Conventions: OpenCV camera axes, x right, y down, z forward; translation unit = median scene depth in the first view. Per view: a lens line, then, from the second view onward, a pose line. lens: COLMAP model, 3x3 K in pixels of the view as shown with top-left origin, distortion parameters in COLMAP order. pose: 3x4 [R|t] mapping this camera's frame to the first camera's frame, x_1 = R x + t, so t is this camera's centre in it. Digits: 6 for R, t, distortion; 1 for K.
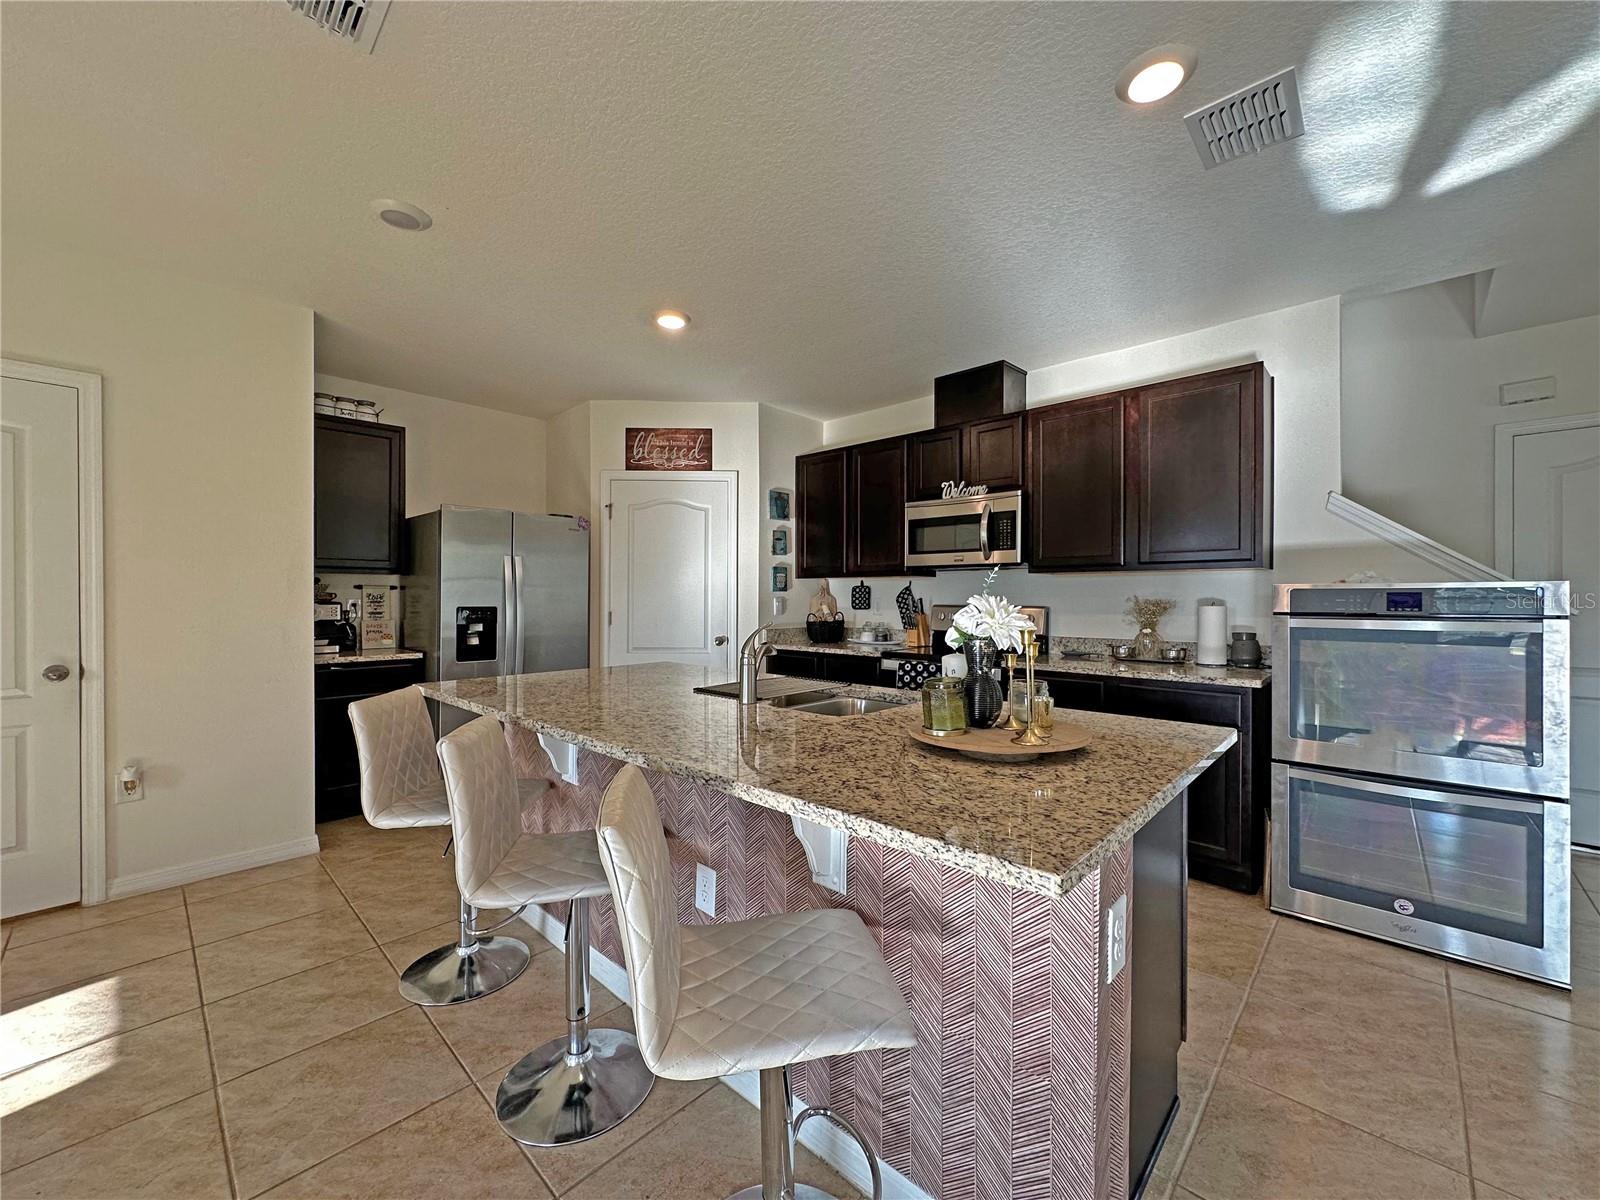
lens RADIAL K [[633.7, 0, 800.0], [0, 633.7, 600.0], [0, 0, 1]] dist [-0.001419, -0.000097]
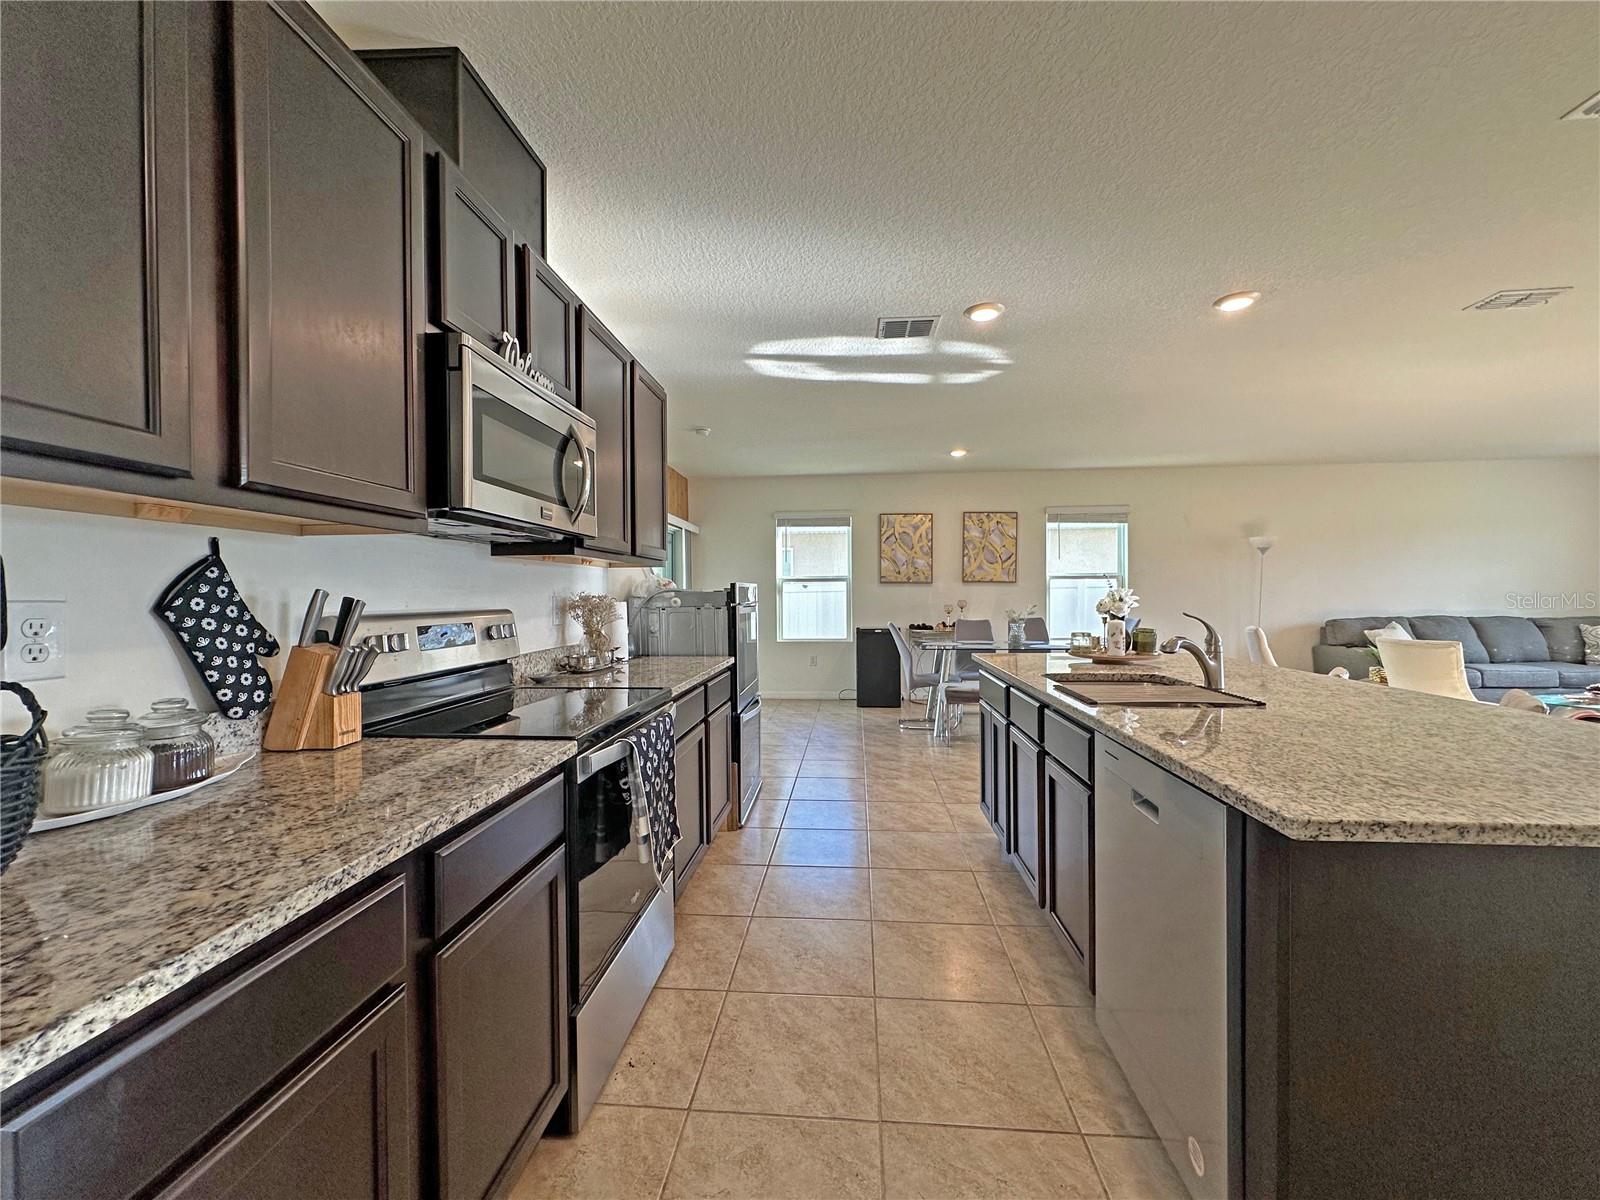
lens RADIAL K [[633.7, 0, 800.0], [0, 633.7, 600.0], [0, 0, 1]] dist [-0.001419, -0.000097]
pose [[-0.621666, 0.000357, 0.783283, -0.241148], [0.009128, 0.999935, 0.006789, -0.001363], [-0.783230, 0.011370, -0.621629, 1.077551]]
